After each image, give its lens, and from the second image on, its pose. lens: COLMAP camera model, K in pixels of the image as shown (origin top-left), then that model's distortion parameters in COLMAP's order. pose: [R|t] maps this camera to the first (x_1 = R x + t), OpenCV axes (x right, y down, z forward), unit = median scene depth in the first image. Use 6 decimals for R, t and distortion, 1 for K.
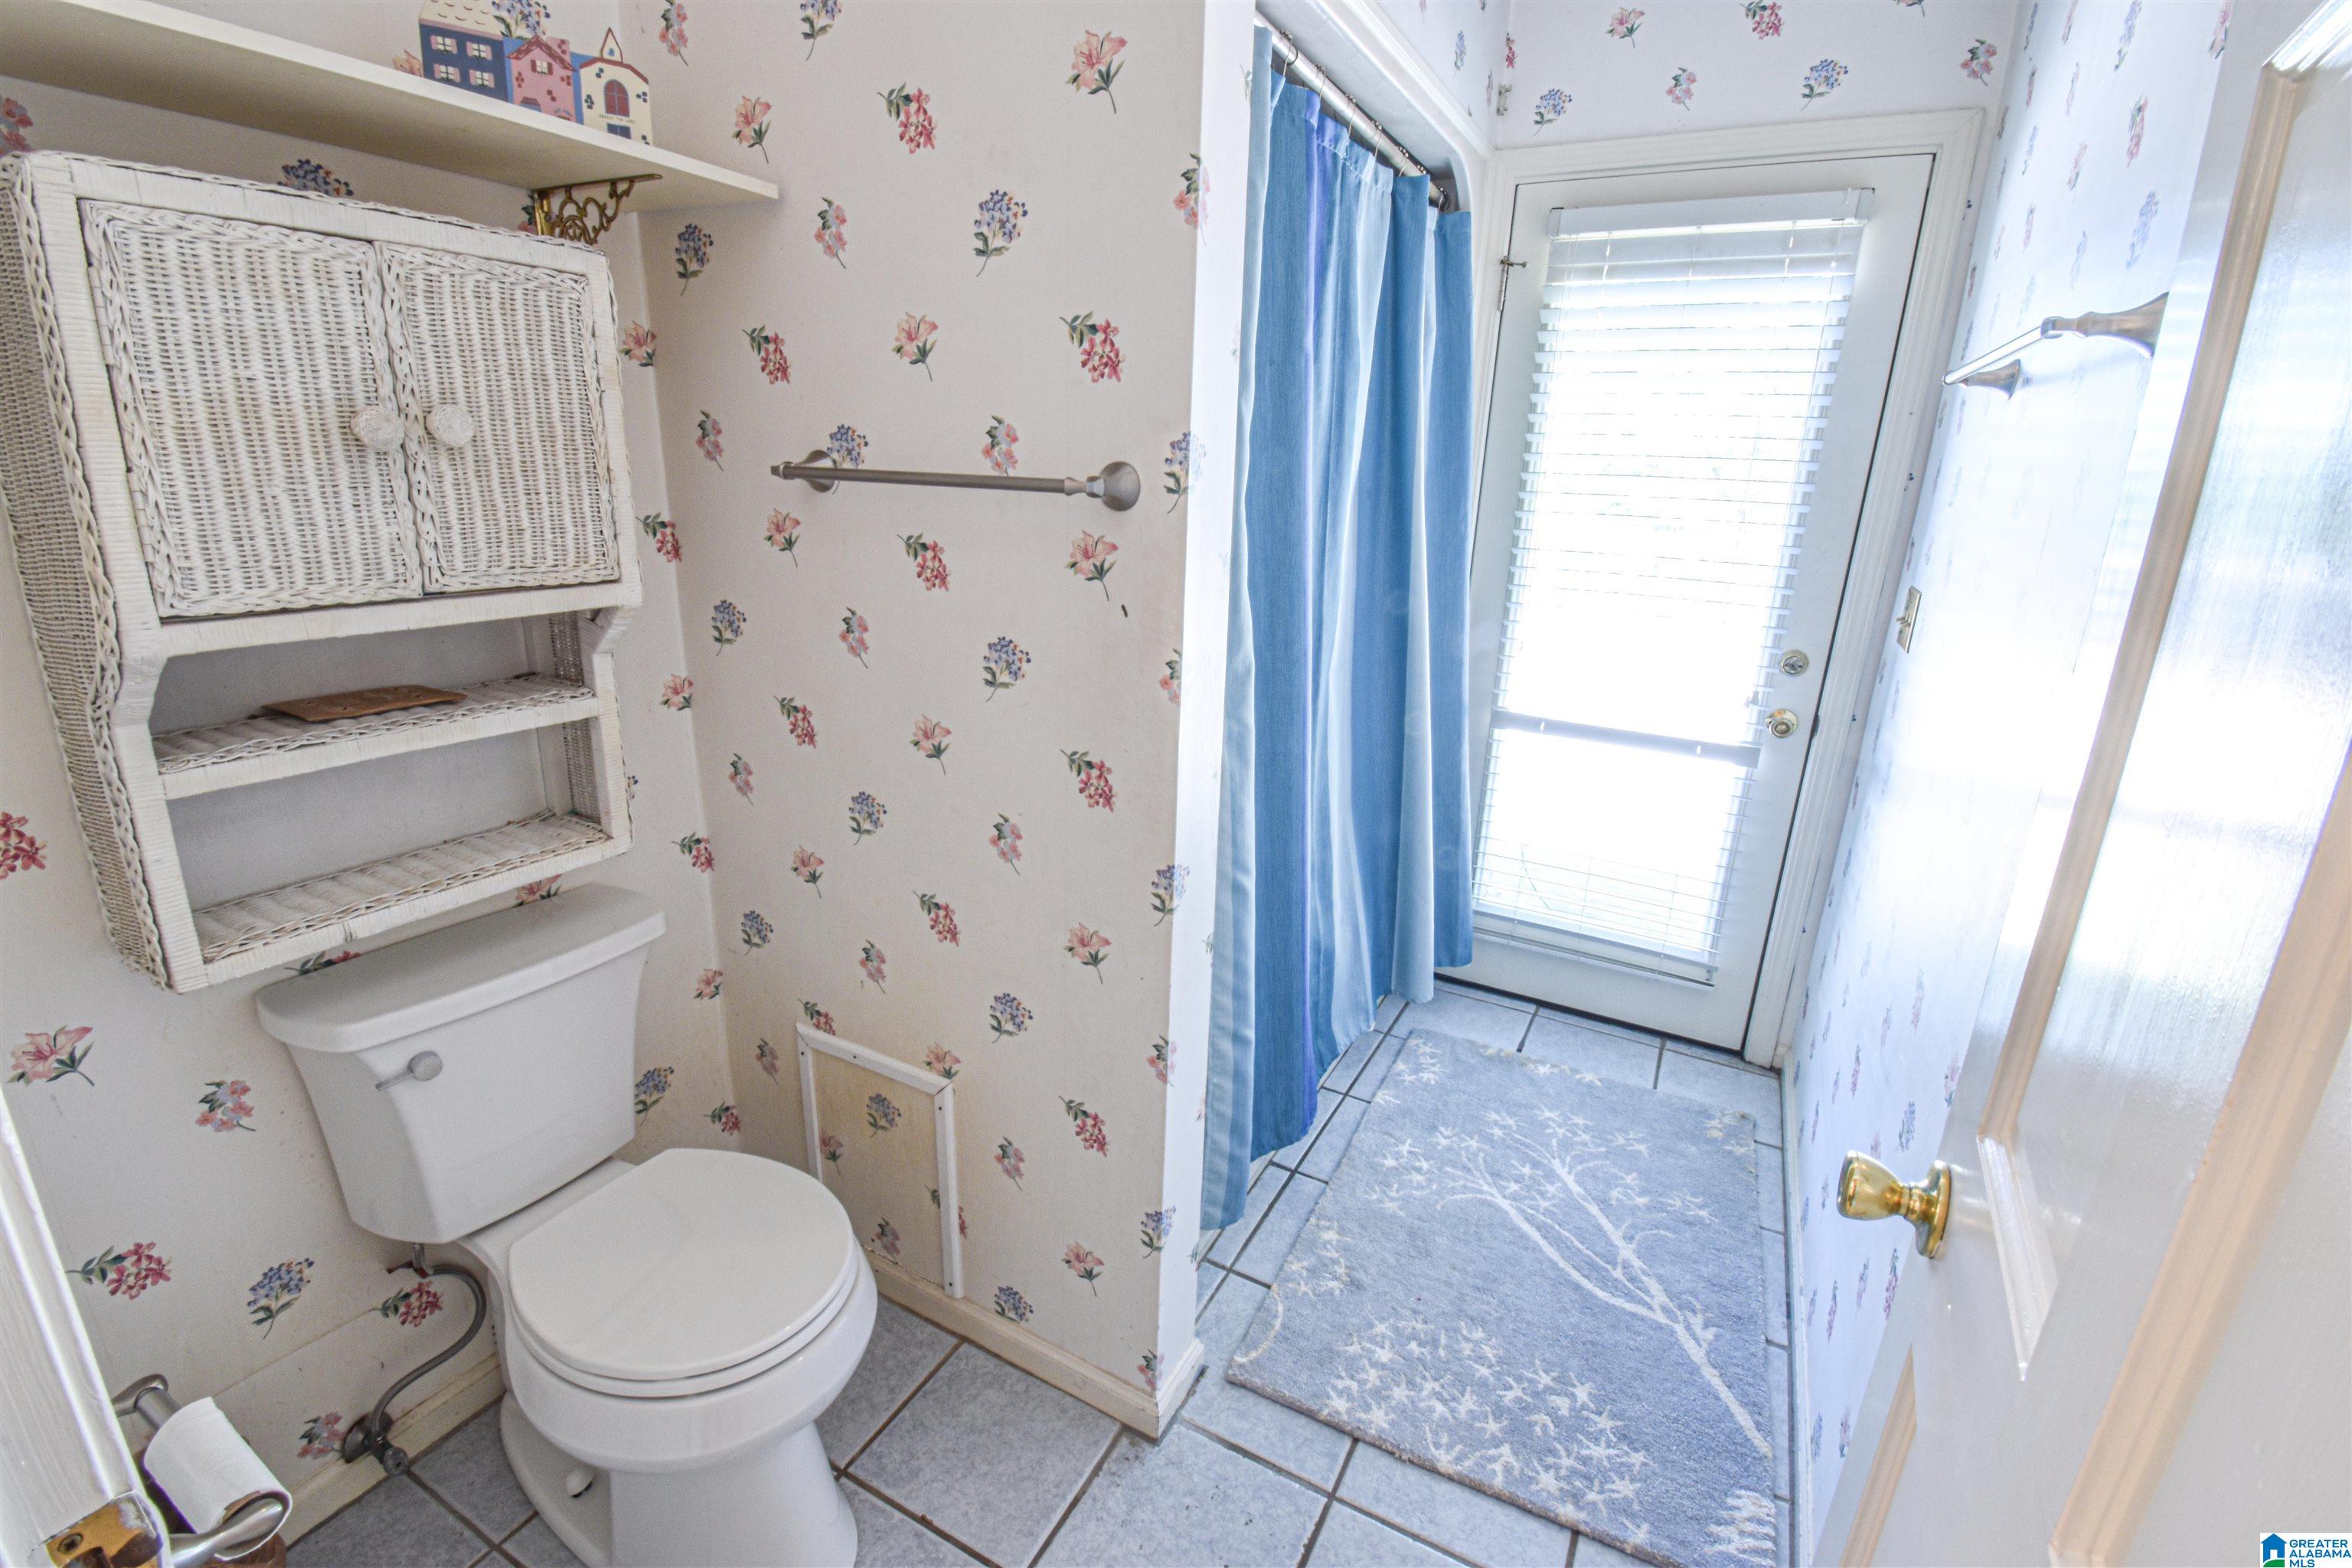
lens RADIAL K [[1040.6, 0, 1172.7], [0, 1040.6, 780.2], [0, 0, 1]] dist [-0.010566, -0.011695]
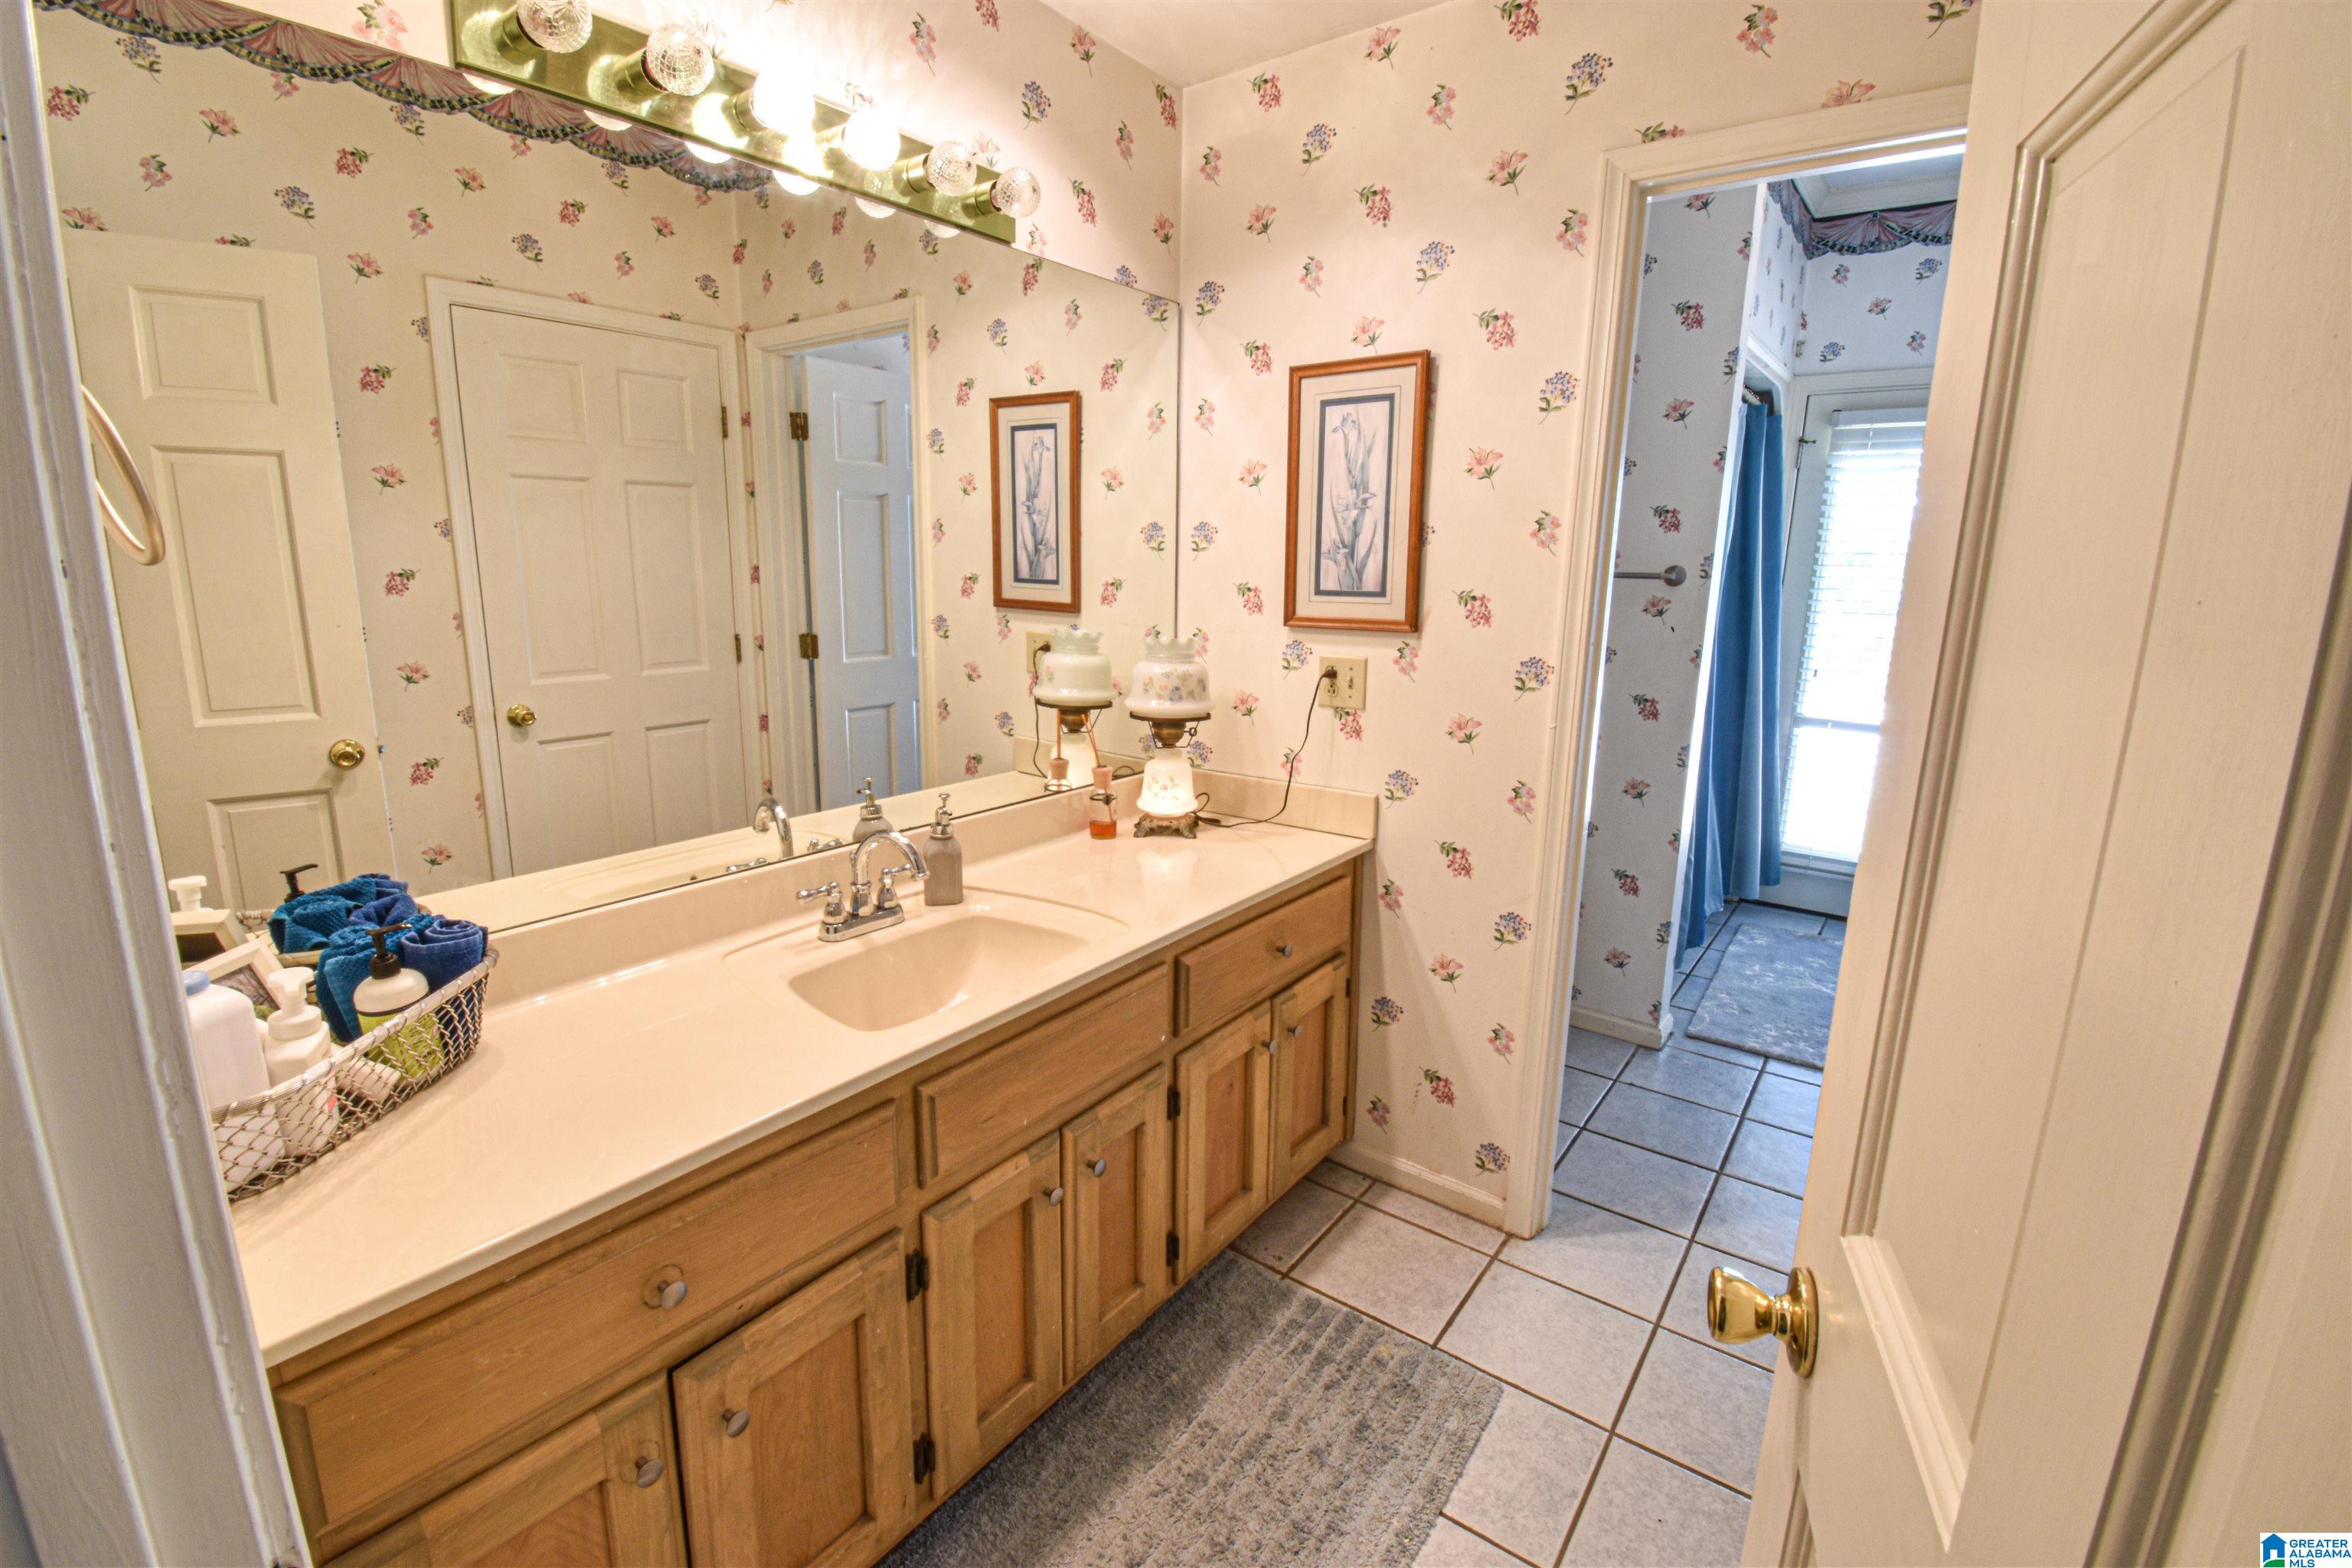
lens RADIAL K [[1040.6, 0, 1175.8], [0, 1040.6, 775.1], [0, 0, 1]] dist [-0.010566, -0.011695]
pose [[0.987245, 0.010832, -0.158841, -0.413583], [-0.025201, 0.995737, -0.088727, 0.212223], [0.157202, 0.091598, 0.983309, -0.759210]]
